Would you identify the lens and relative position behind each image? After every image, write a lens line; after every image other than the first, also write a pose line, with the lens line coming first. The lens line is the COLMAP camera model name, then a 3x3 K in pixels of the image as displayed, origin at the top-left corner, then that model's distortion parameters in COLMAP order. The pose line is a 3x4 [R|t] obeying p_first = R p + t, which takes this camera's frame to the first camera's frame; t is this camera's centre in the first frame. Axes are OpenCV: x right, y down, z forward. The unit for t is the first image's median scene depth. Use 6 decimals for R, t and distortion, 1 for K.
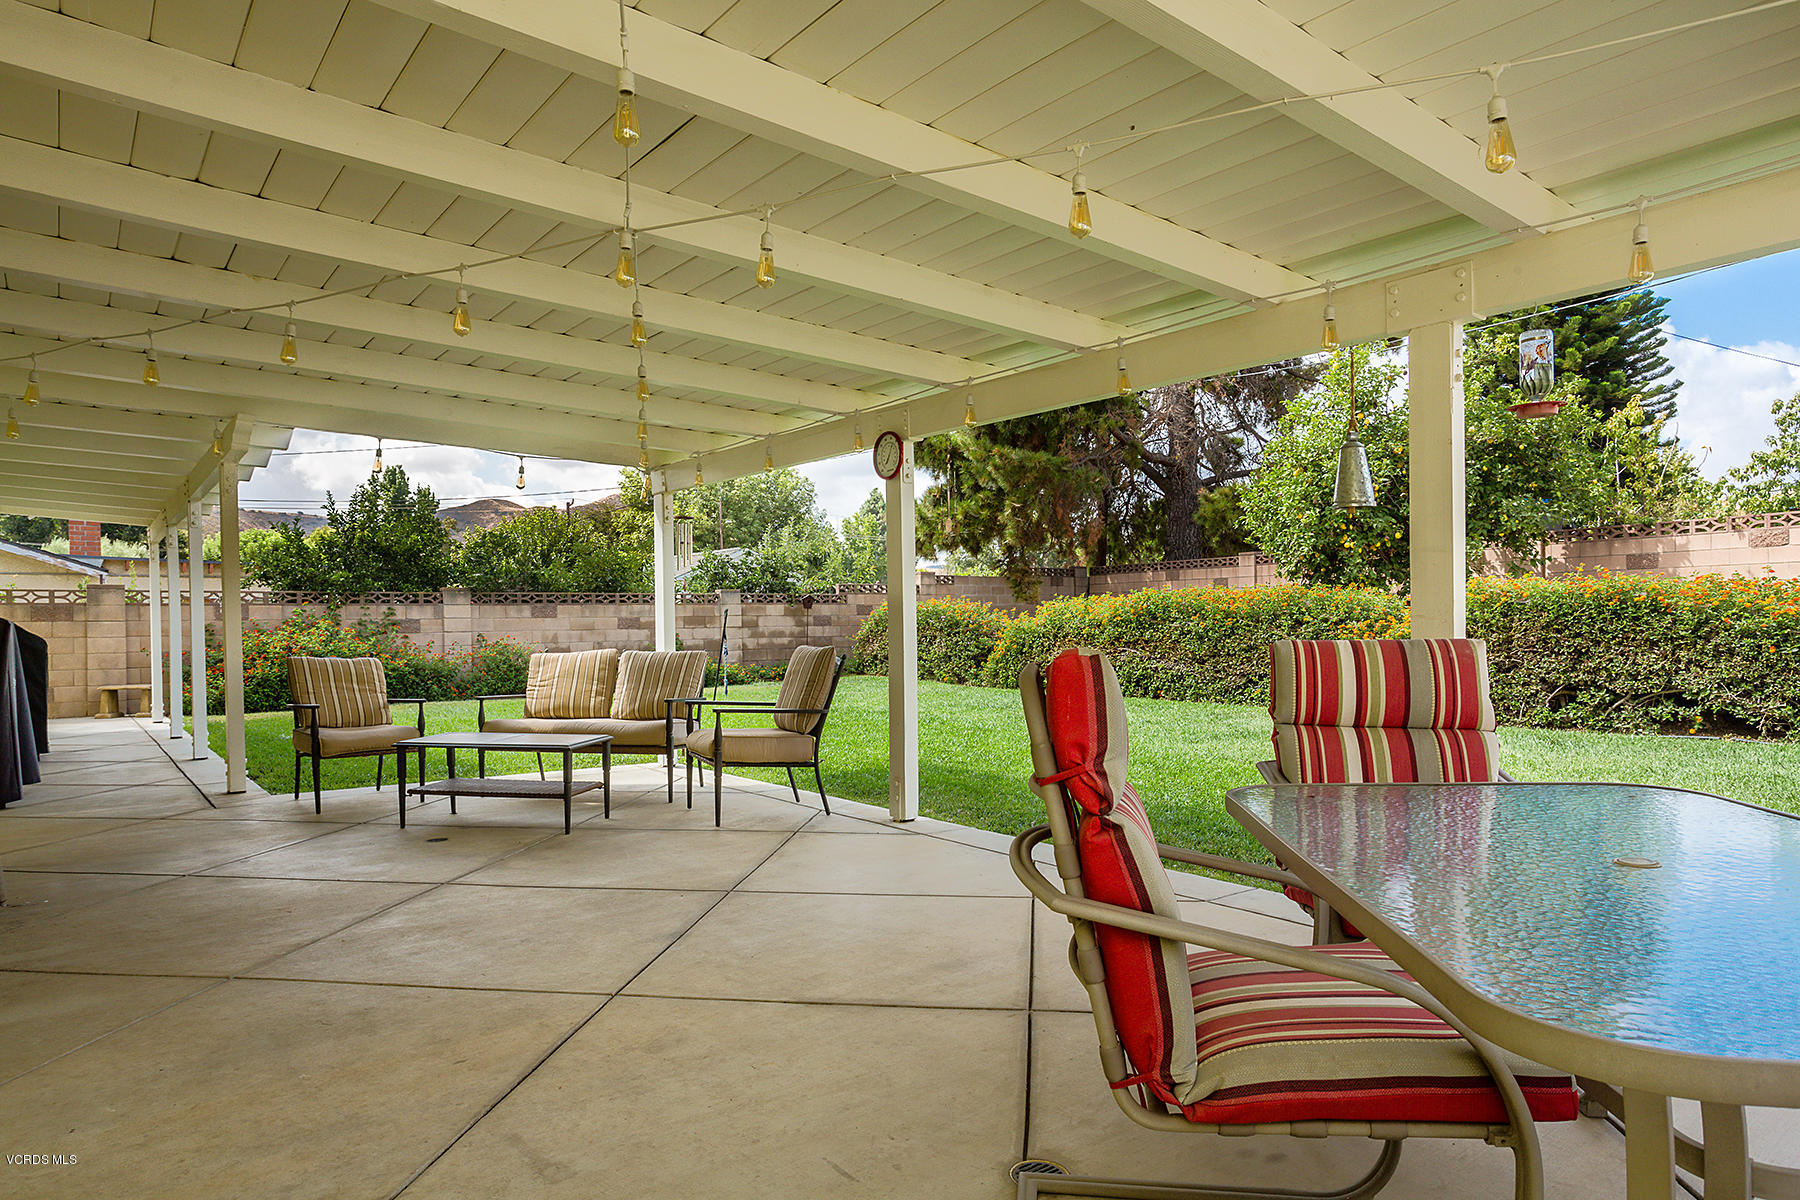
lens RADIAL K [[1107.4, 0, 900.5], [0, 1107.4, 595.9], [0, 0, 1]] dist [0.004017, 0.001357]
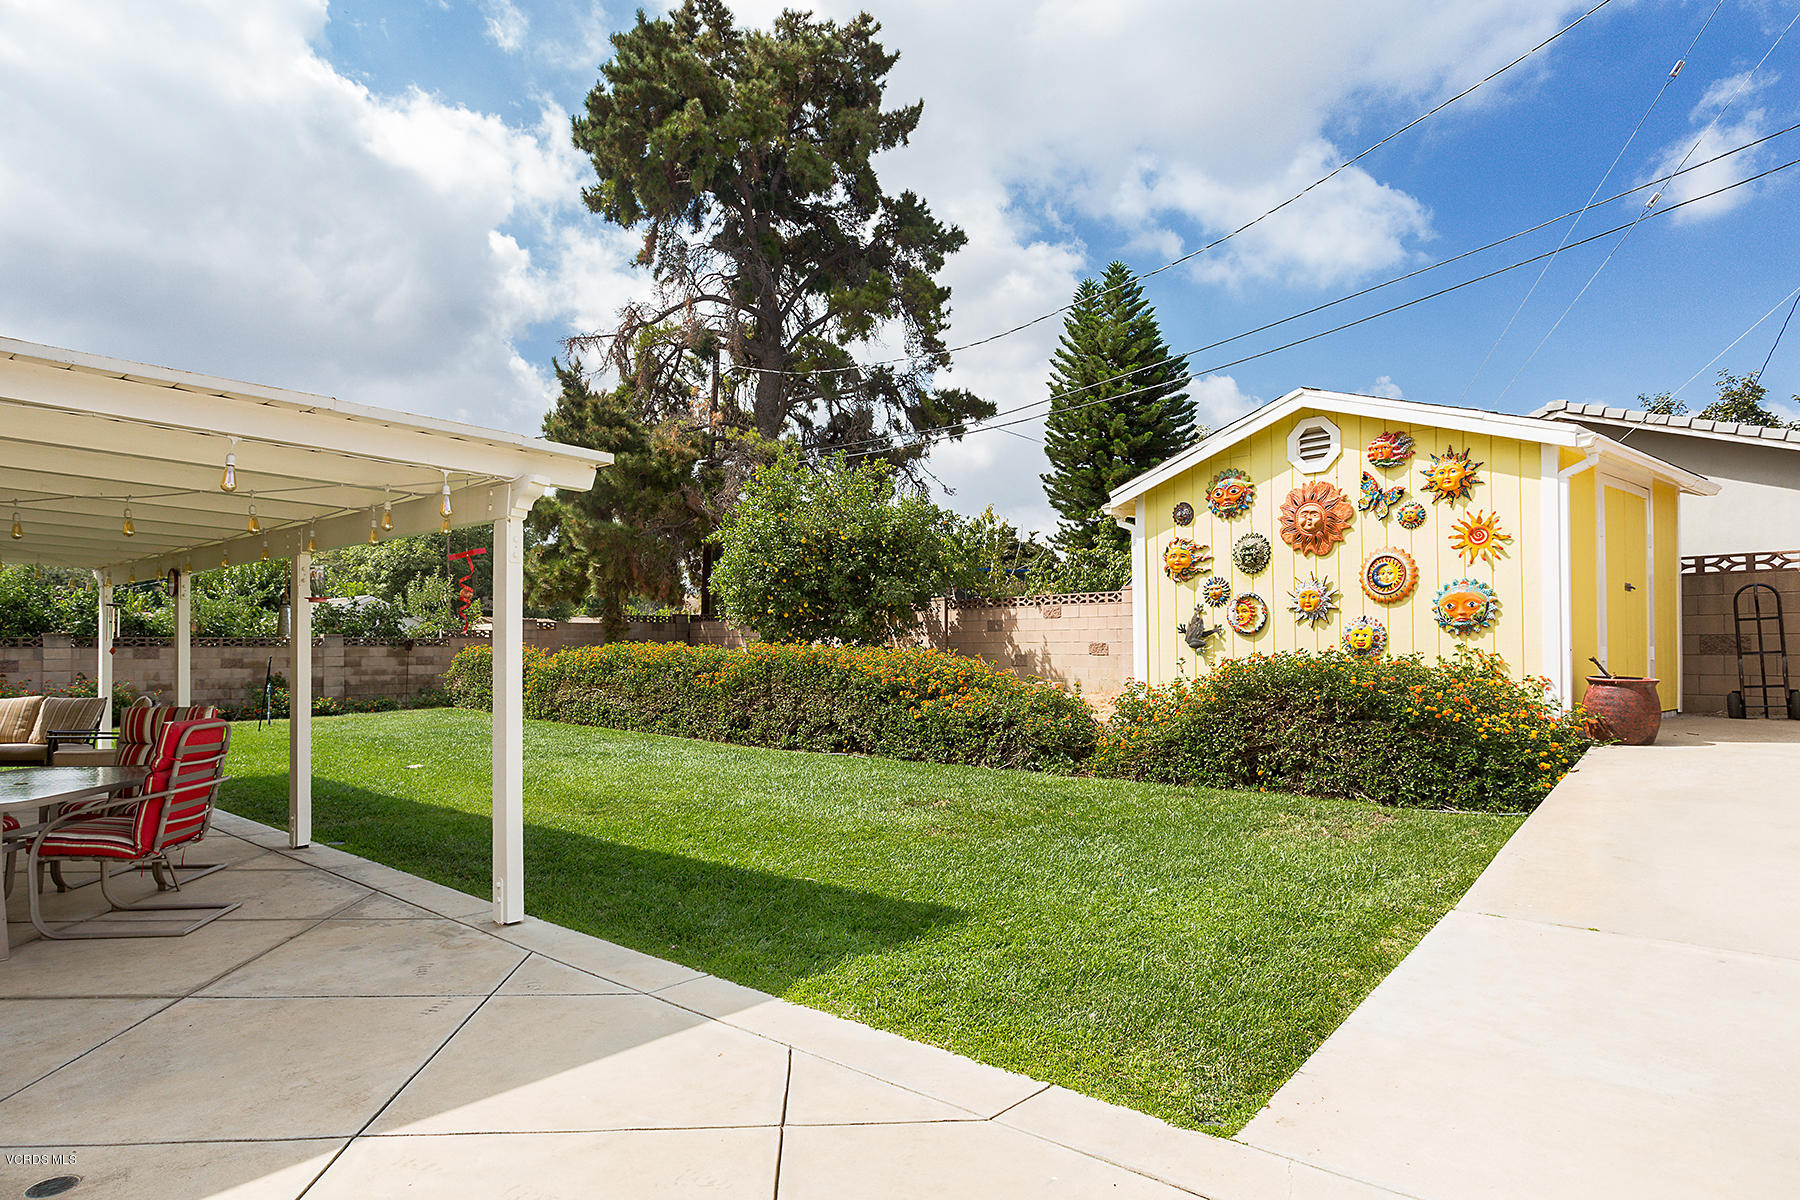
lens RADIAL K [[1100.1, 0, 898.2], [0, 1100.1, 601.1], [0, 0, 1]] dist [-0.002539, -0.000520]
pose [[0.988715, 0.014093, 0.149144, 0.283036], [-0.011509, 0.999769, -0.018176, -0.028616], [-0.149366, 0.016255, 0.988648, -0.255626]]
